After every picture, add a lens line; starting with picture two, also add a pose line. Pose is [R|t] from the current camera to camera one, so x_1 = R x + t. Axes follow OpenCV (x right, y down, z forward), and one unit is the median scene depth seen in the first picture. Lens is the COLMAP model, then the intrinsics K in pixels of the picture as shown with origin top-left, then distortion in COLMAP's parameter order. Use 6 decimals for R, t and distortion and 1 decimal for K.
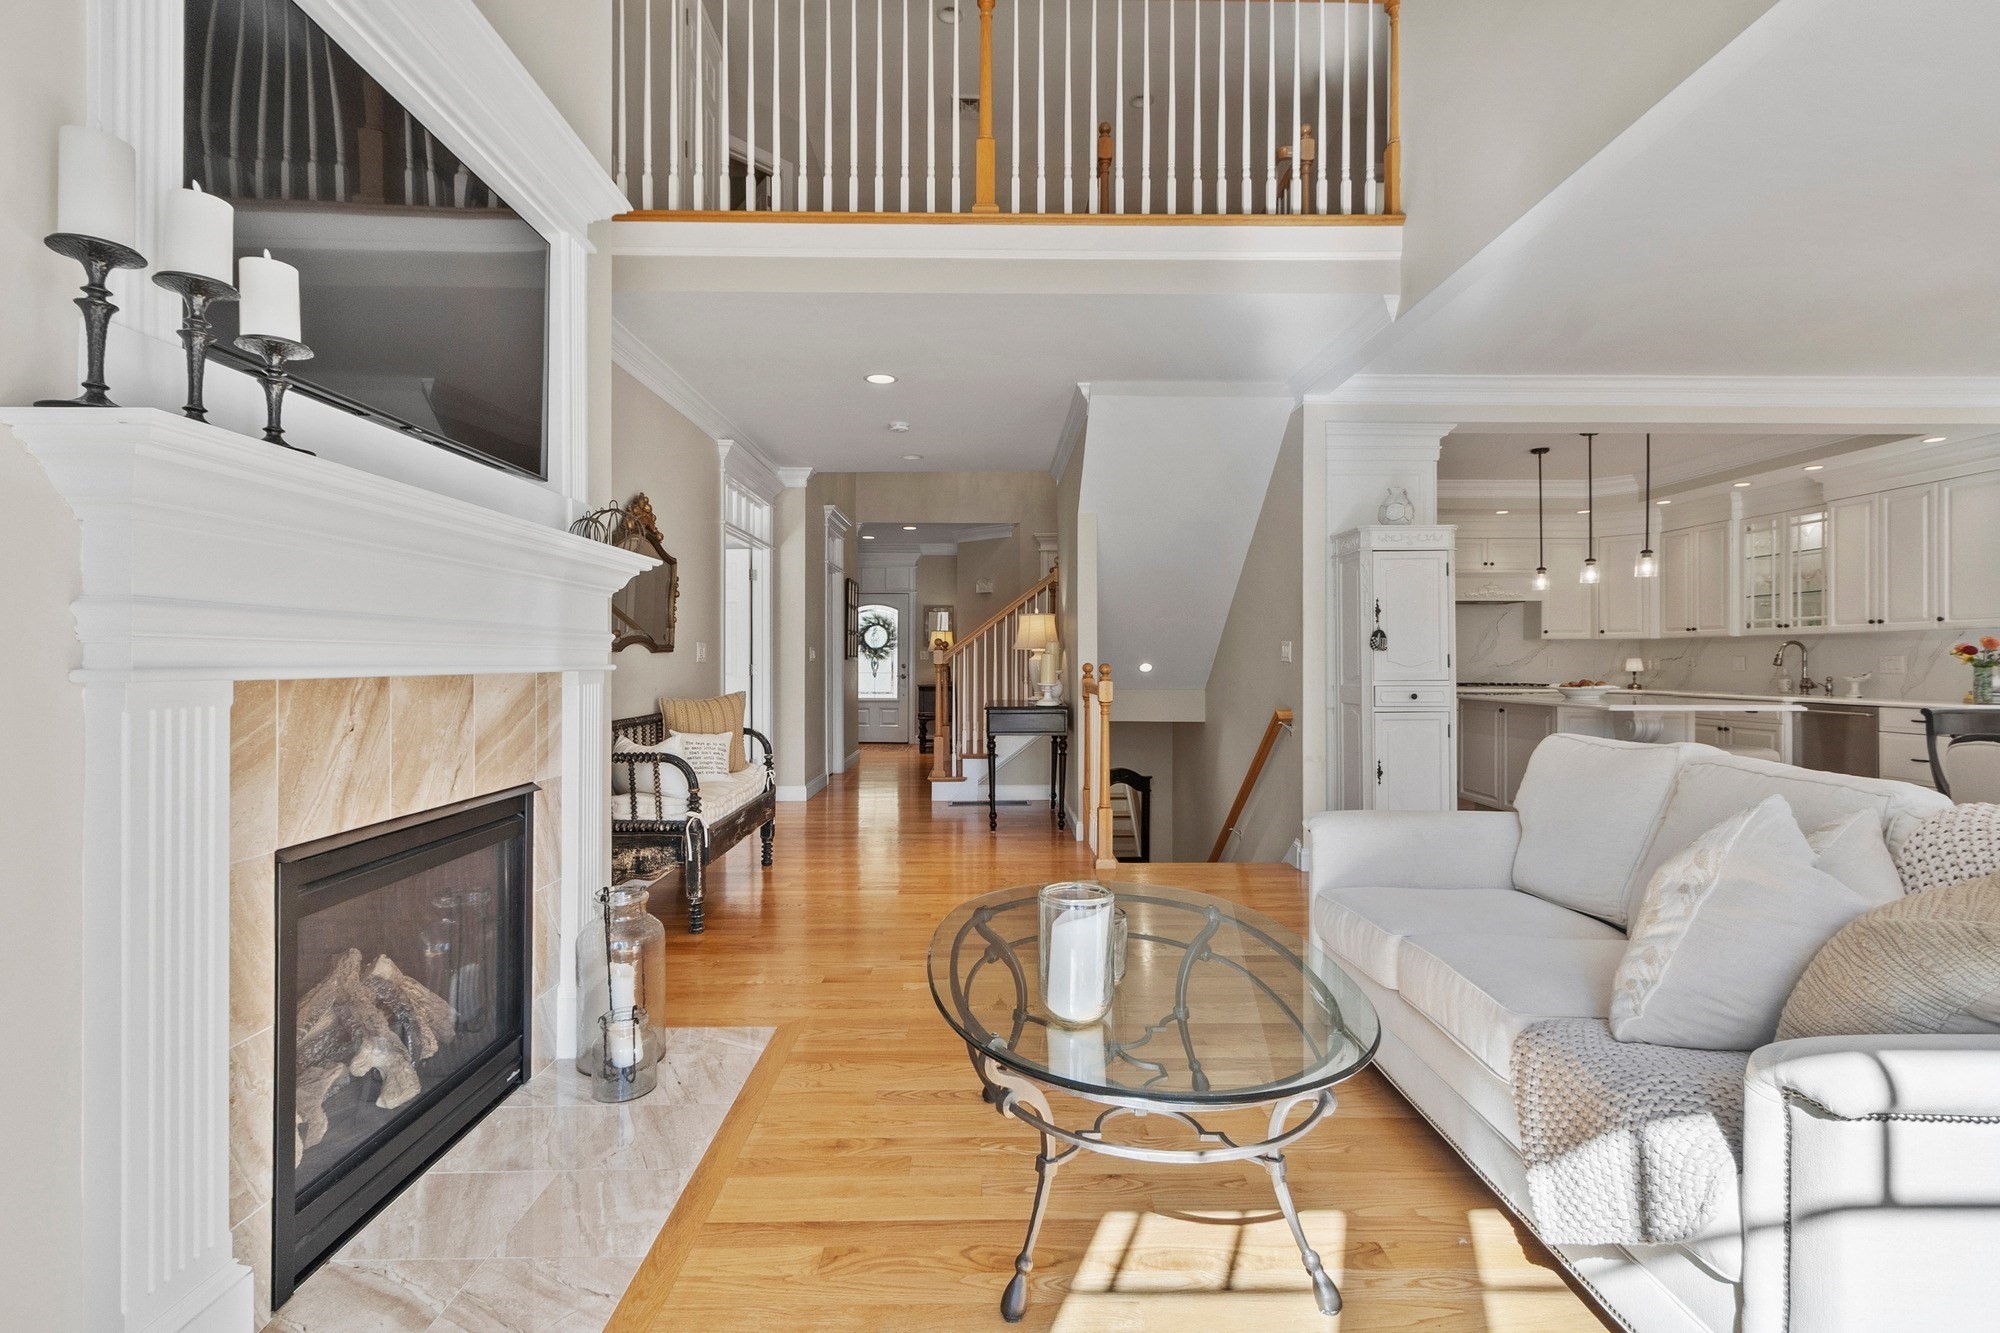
lens RADIAL K [[882.1, 0, 1010.9], [0, 882.1, 668.7], [0, 0, 1]] dist [0.000883, -0.001454]
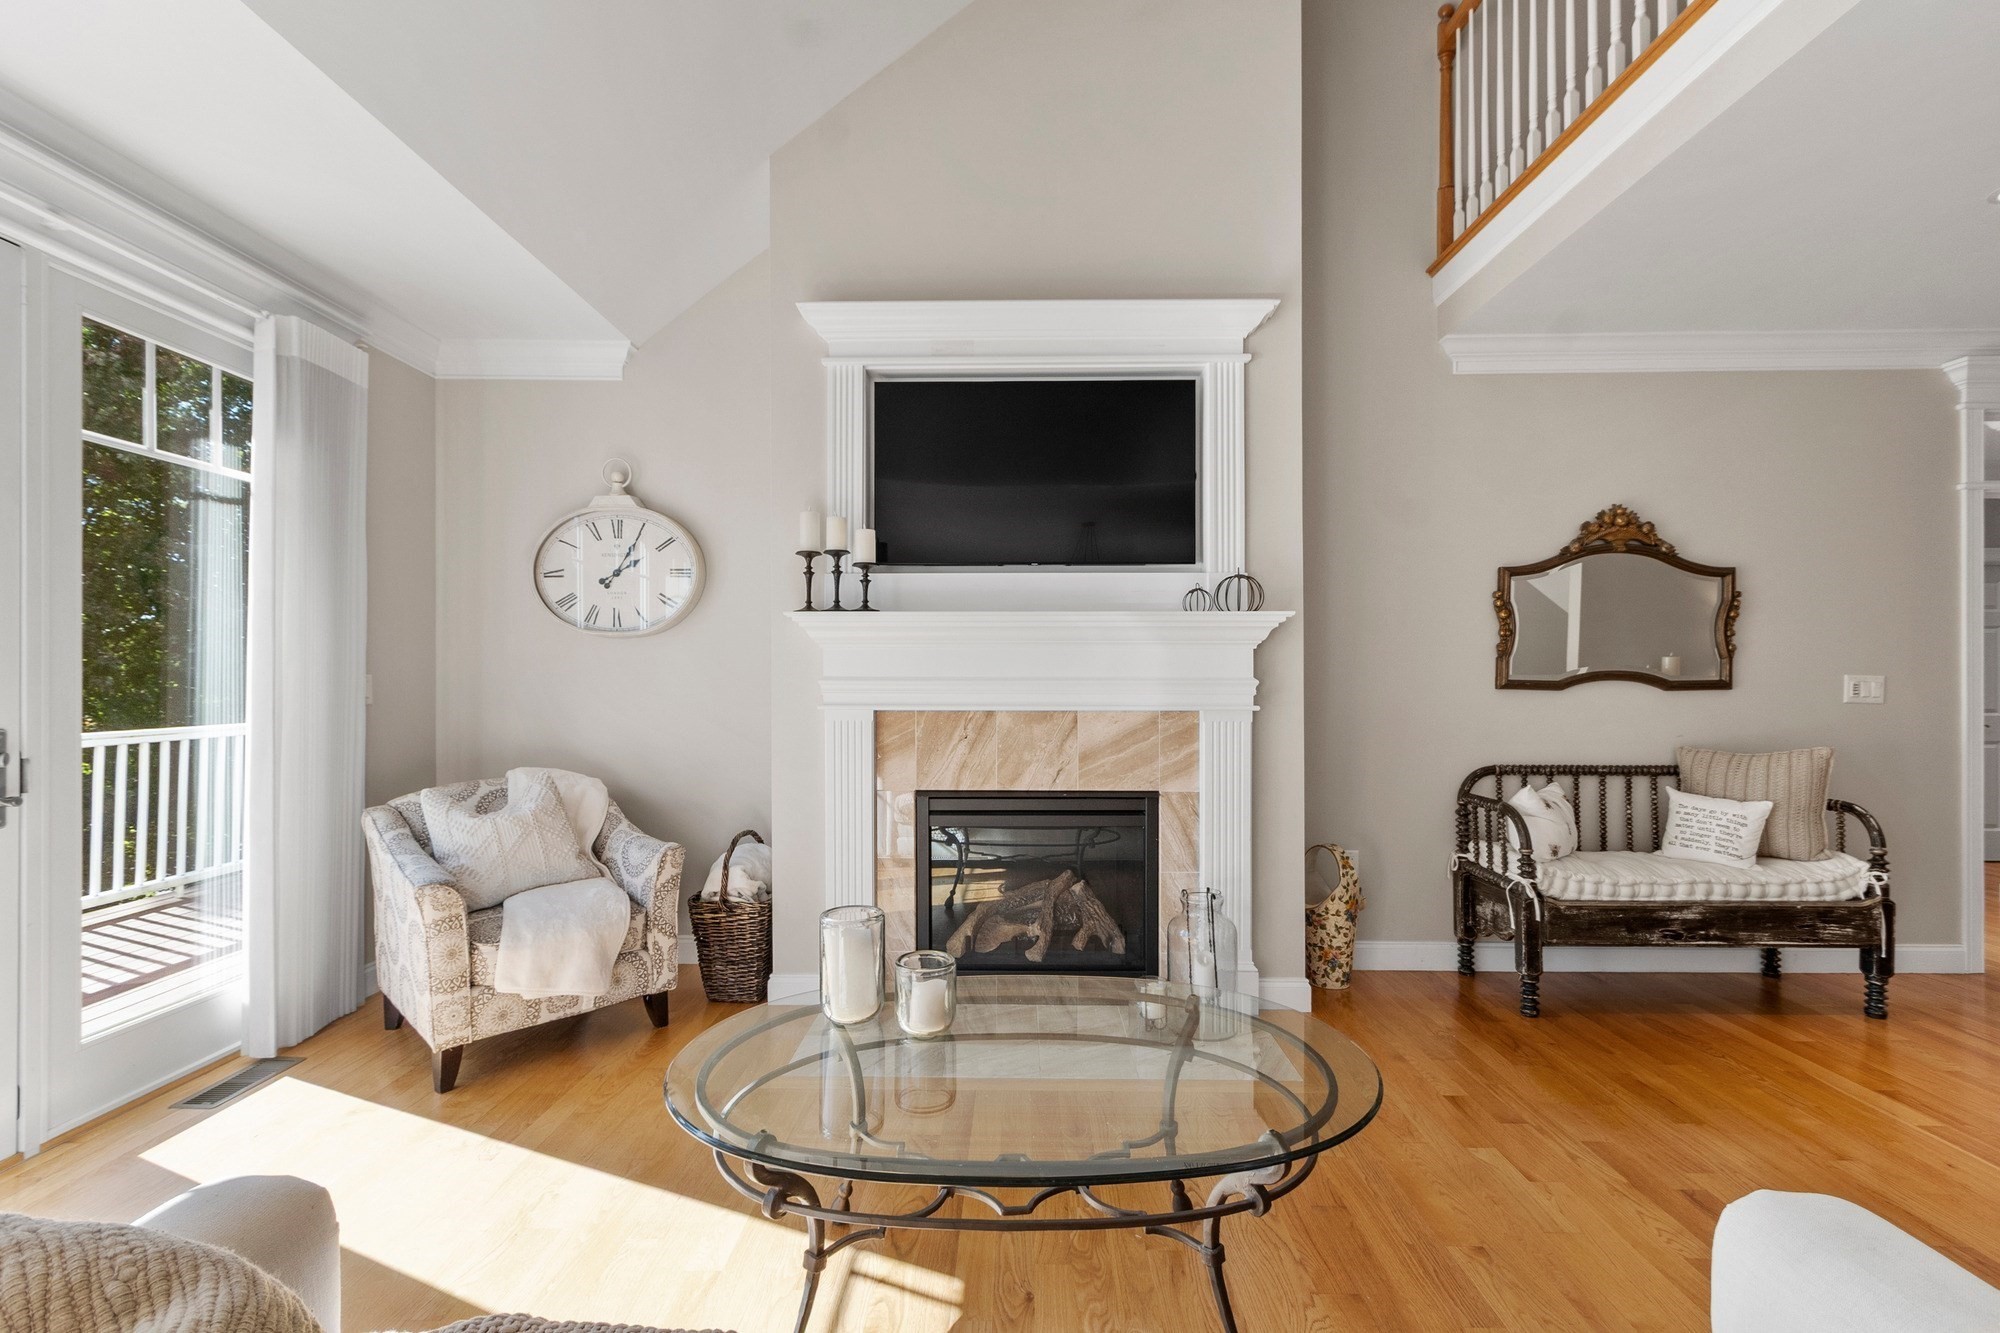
lens RADIAL K [[882.1, 0, 999.7], [0, 882.1, 673.7], [0, 0, 1]] dist [0.000883, -0.001454]
pose [[-0.042520, -0.004505, -0.999085, 0.305069], [-0.011670, 0.999924, -0.004012, -0.016584], [0.999027, 0.011488, -0.042570, 0.299007]]
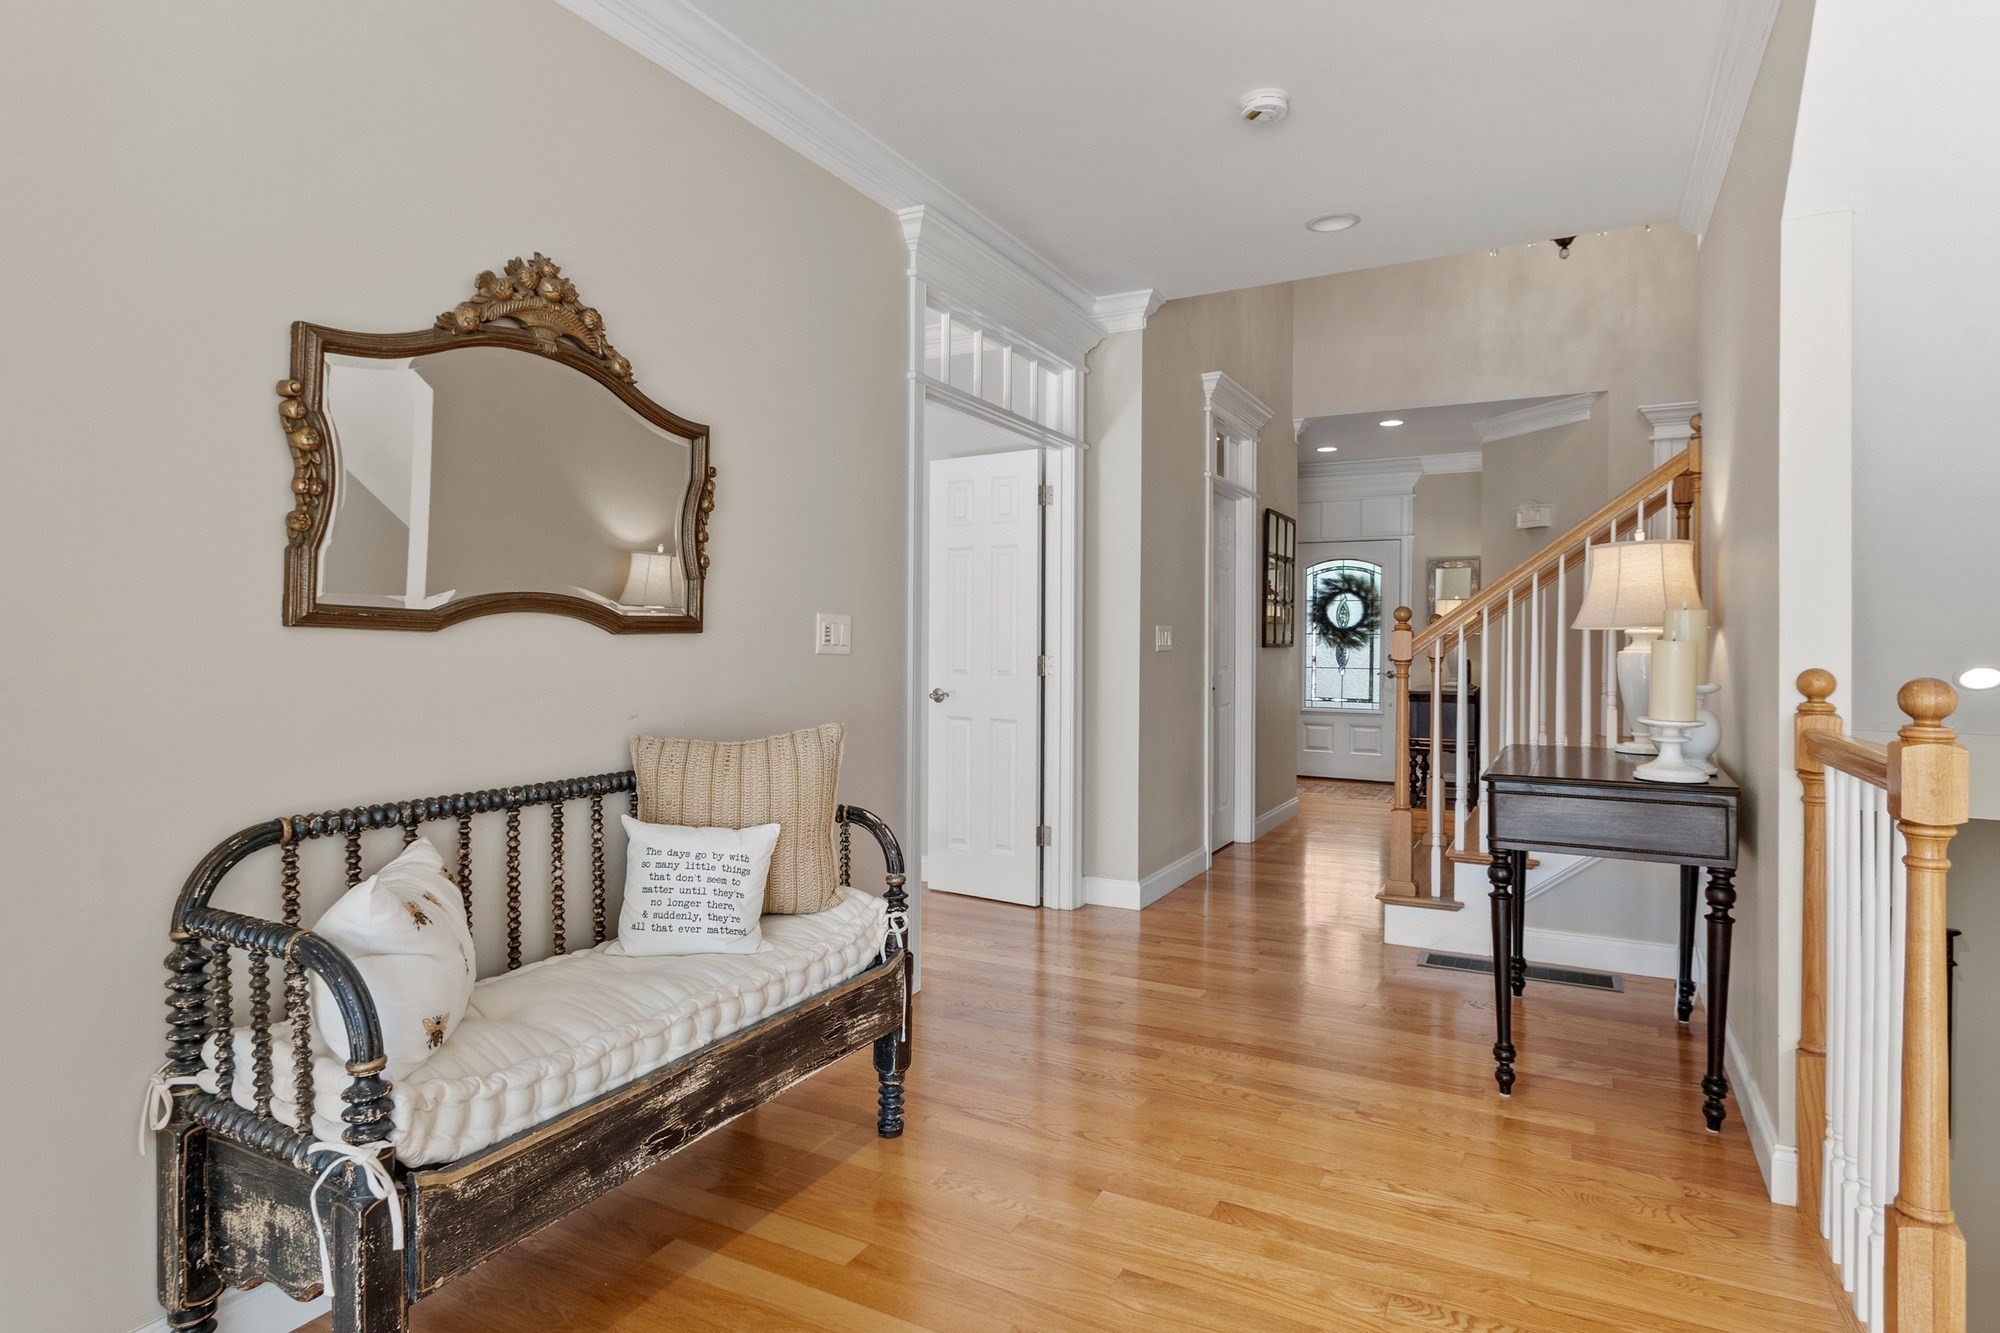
lens RADIAL K [[1074.2, 0, 990.2], [0, 1074.2, 641.9], [0, 0, 1]] dist [0.003706, -0.002954]
pose [[0.867804, 0.006218, -0.496867, 0.016777], [-0.012205, 0.999887, -0.008804, -0.008365], [0.496756, 0.013705, 0.867782, 0.445622]]
